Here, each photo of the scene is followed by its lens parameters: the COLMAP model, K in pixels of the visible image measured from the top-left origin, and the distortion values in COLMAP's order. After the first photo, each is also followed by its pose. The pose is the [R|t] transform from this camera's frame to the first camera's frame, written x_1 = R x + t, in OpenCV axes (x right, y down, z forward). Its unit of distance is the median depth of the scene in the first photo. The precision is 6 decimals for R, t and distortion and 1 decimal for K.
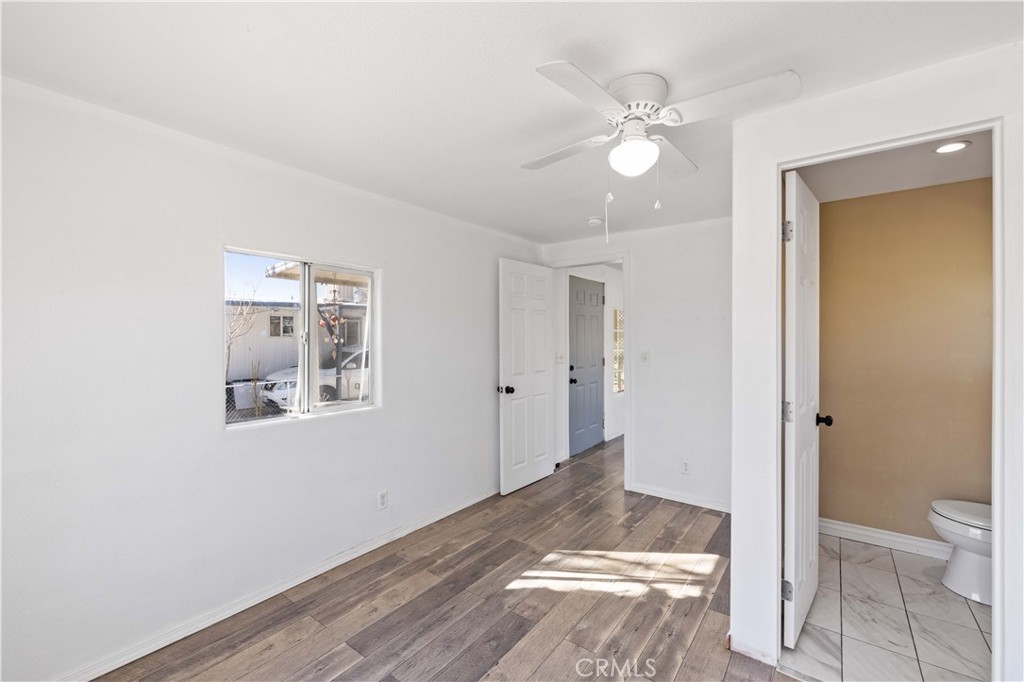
lens RADIAL K [[428.7, 0, 514.0], [0, 428.7, 338.0], [0, 0, 1]] dist [-0.001139, -0.000491]
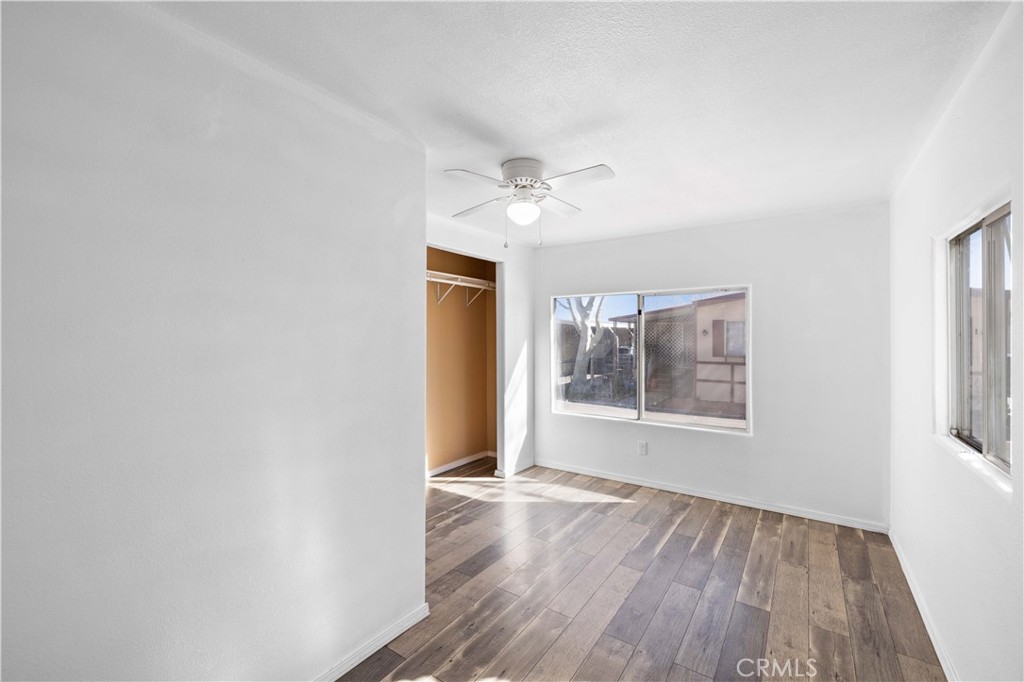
lens RADIAL K [[428.7, 0, 513.0], [0, 428.7, 336.4], [0, 0, 1]] dist [-0.001139, -0.000491]
pose [[-0.999442, -0.002330, -0.033331, 0.260139], [-0.002422, 0.999993, 0.002721, -0.003949], [0.033325, 0.002800, -0.999441, 1.754278]]
